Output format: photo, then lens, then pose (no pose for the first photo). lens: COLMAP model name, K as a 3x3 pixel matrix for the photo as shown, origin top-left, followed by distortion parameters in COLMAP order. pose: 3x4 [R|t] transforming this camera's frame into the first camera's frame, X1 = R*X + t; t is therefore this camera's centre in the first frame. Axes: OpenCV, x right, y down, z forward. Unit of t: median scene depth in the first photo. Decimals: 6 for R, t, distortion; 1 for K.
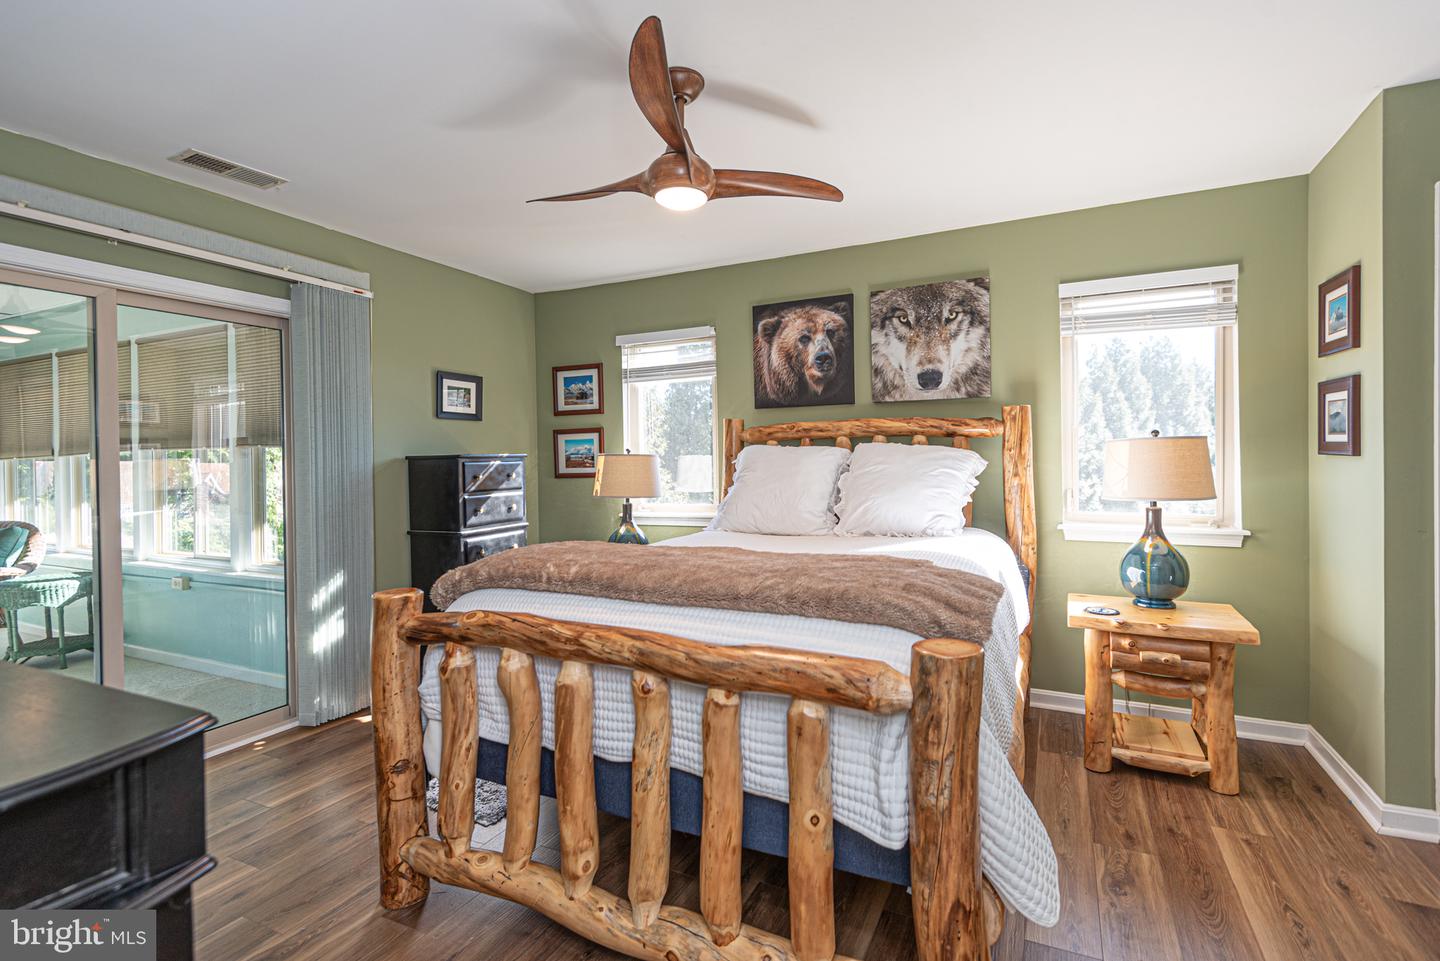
lens RADIAL K [[690.5, 0, 722.0], [0, 690.5, 473.7], [0, 0, 1]] dist [0.004464, -0.000363]
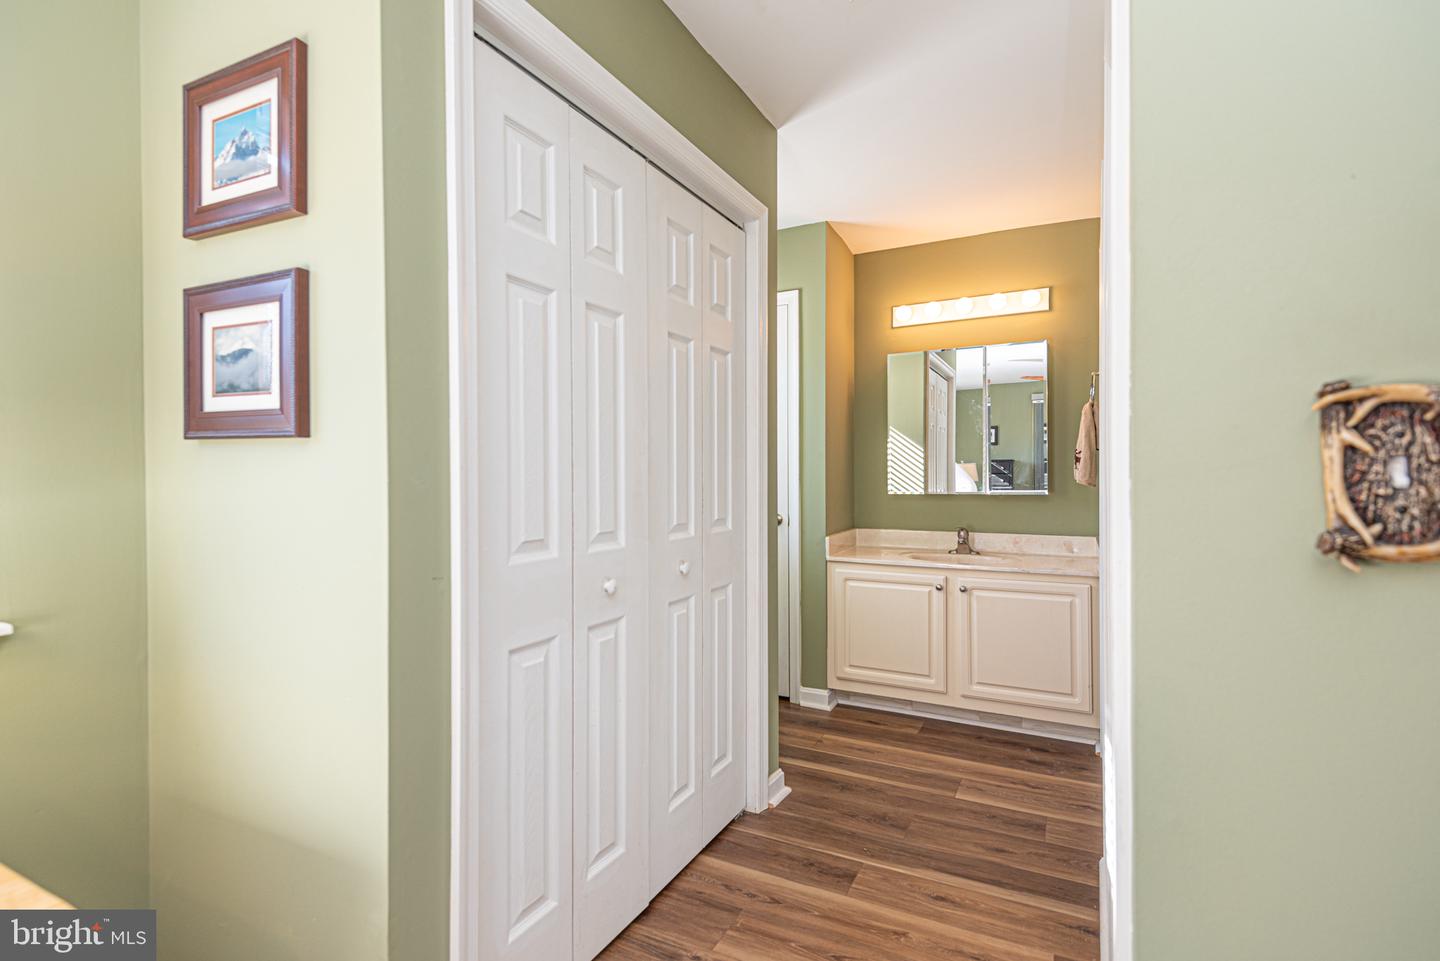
lens RADIAL K [[690.5, 0, 721.3], [0, 690.5, 478.4], [0, 0, 1]] dist [0.004464, -0.000363]
pose [[0.015296, 0.013605, 0.999790, 0.298413], [0.028316, 0.999500, -0.014034, 0.012391], [-0.999482, 0.028525, 0.014903, 0.478230]]
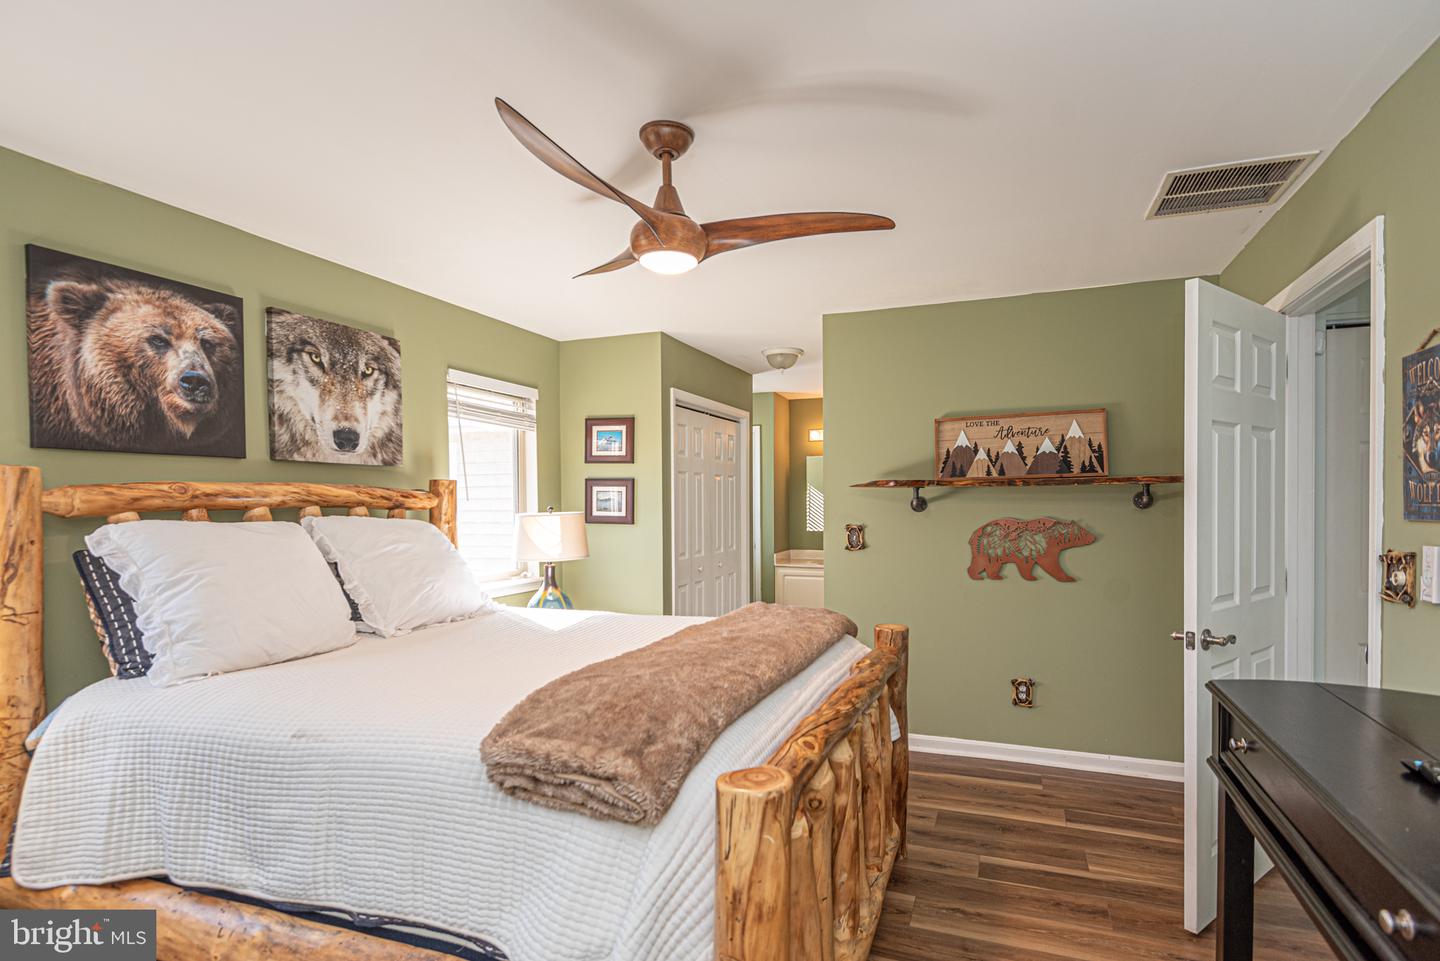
lens RADIAL K [[690.5, 0, 788.8], [0, 690.5, 510.2], [0, 0, 1]] dist [0.004464, -0.000363]
pose [[-0.156191, 0.004320, 0.987717, -0.601275], [0.032997, 0.999455, 0.000847, -0.033919], [-0.987176, 0.032724, -0.156249, 0.600570]]
